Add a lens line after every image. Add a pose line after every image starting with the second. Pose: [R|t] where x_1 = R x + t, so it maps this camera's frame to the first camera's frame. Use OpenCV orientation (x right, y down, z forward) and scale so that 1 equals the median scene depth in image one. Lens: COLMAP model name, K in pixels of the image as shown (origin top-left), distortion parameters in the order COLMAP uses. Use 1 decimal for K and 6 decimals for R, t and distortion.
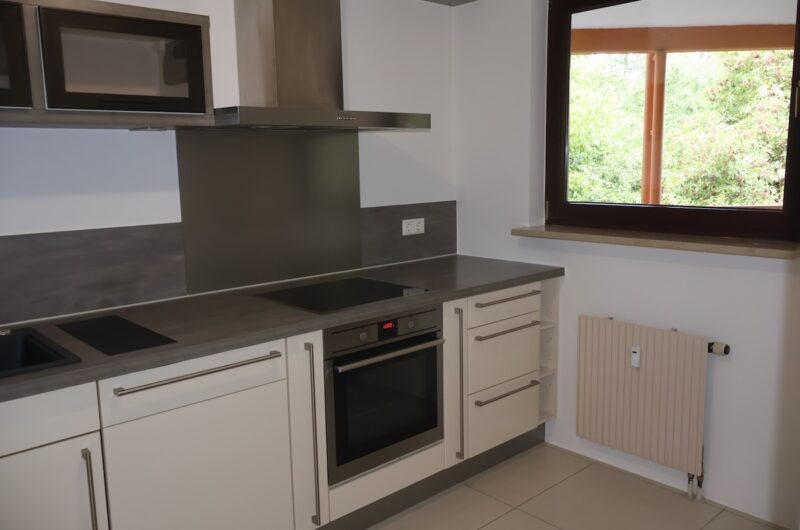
lens RADIAL K [[655.9, 0, 393.8], [0, 655.9, 265.1], [0, 0, 1]] dist [0.000164, -0.007750]
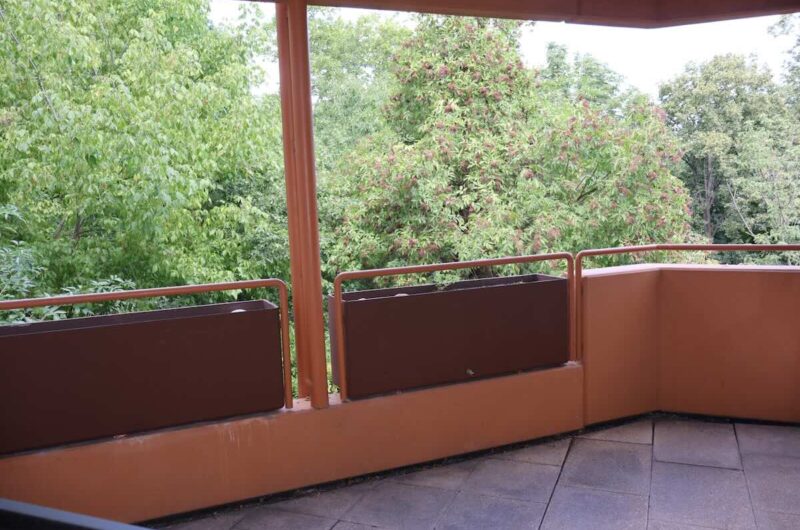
lens RADIAL K [[655.9, 0, 401.2], [0, 655.9, 264.9], [0, 0, 1]] dist [0.000164, -0.007750]
pose [[0.894873, -0.069567, 0.440865, 0.117505], [0.085851, 0.996162, -0.017070, -0.044412], [-0.437986, 0.053125, 0.897411, 0.247541]]
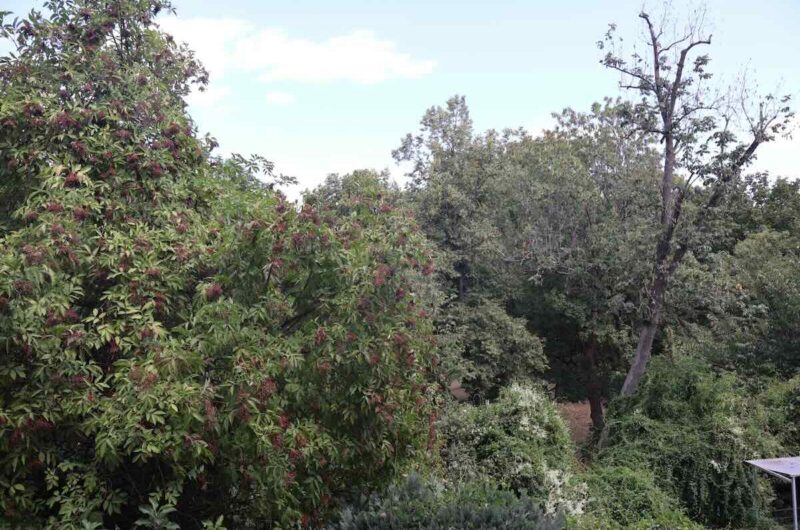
lens RADIAL K [[655.9, 0, 399.2], [0, 655.9, 263.1], [0, 0, 1]] dist [0.000164, -0.007750]
pose [[0.525428, 0.022629, 0.850537, 0.265085], [0.148968, 0.981759, -0.118146, -0.095450], [-0.837696, 0.188781, 0.512472, 0.515089]]
